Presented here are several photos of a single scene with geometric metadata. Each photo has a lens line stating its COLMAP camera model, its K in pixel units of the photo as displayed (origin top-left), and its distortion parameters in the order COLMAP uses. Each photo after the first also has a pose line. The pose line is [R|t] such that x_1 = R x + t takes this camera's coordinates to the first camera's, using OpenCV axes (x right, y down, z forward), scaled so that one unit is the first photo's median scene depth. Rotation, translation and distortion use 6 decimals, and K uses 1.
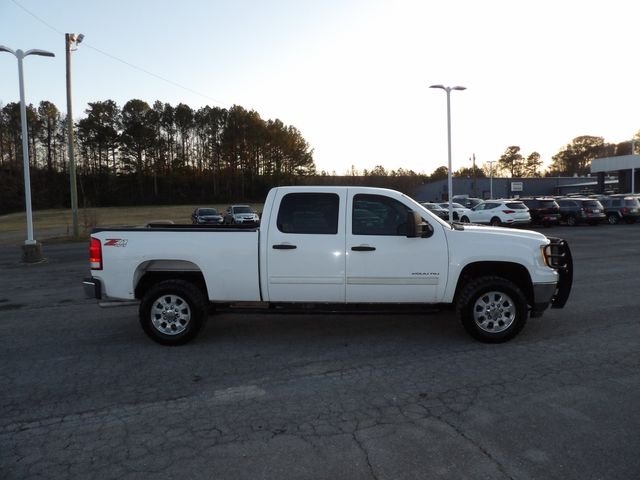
lens RADIAL K [[455.4, 0, 322.9], [0, 455.4, 227.3], [0, 0, 1]] dist [-0.006387, -0.002348]
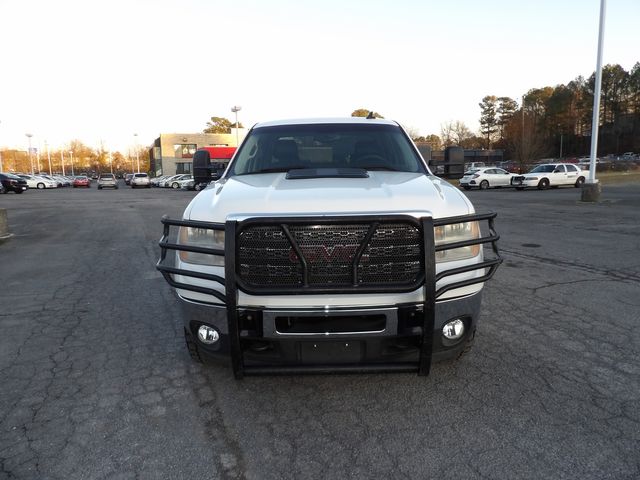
lens RADIAL K [[446.9, 0, 322.9], [0, 446.9, 236.6], [0, 0, 1]] dist [-0.003531, 0.004444]
pose [[0.033932, 0.178635, -0.983330, 0.165124], [-0.017692, 0.983850, 0.178119, -0.005262], [0.999268, 0.011353, 0.036544, 0.192291]]
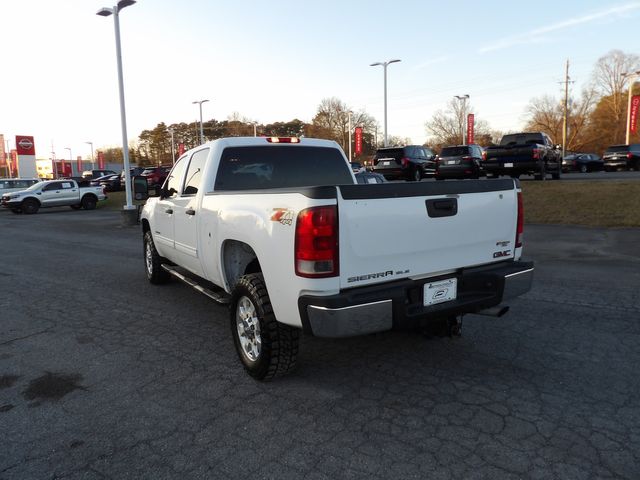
lens RADIAL K [[449.9, 0, 321.5], [0, 449.9, 238.2], [0, 0, 1]] dist [-0.001374, 0.010329]
pose [[-0.544091, -0.070865, 0.836028, -0.151933], [0.069440, 0.989205, 0.129041, -0.002750], [-0.836148, 0.128264, -0.533296, 0.271867]]
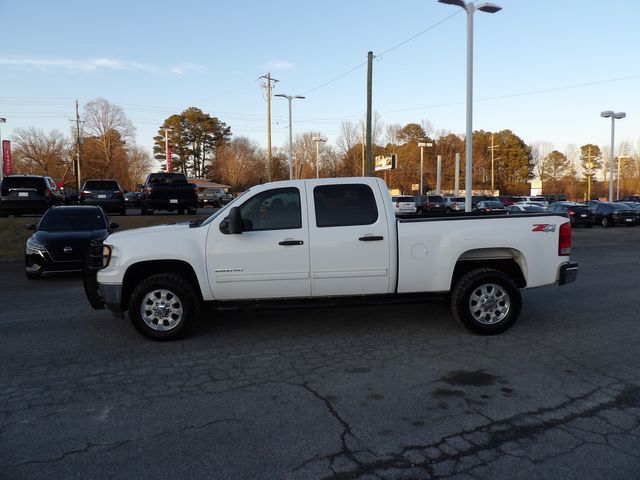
lens RADIAL K [[451.3, 0, 331.8], [0, 451.3, 238.6], [0, 0, 1]] dist [-0.002603, 0.004986]
pose [[-0.996765, 0.043121, -0.067820, 0.015009], [0.035353, 0.993098, 0.111837, -0.013926], [0.072174, 0.109077, -0.991410, 0.392160]]
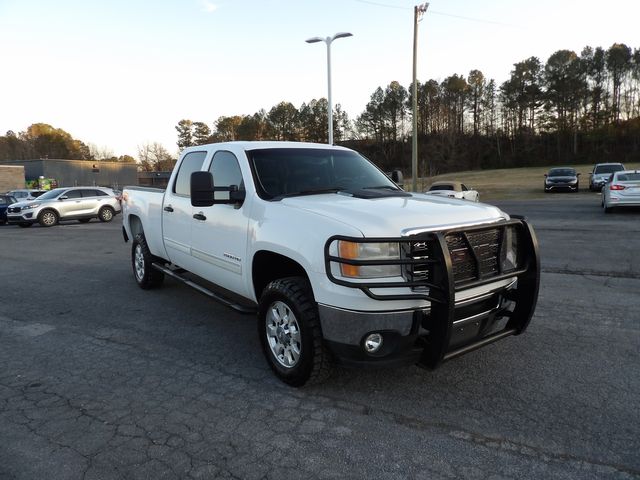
lens RADIAL K [[446.9, 0, 322.9], [0, 446.9, 236.6], [0, 0, 1]] dist [-0.003531, 0.004444]
pose [[0.619425, 0.106686, -0.777773, 0.146944], [-0.021197, 0.992635, 0.119277, -0.003919], [0.784769, -0.057397, 0.617124, 0.111842]]
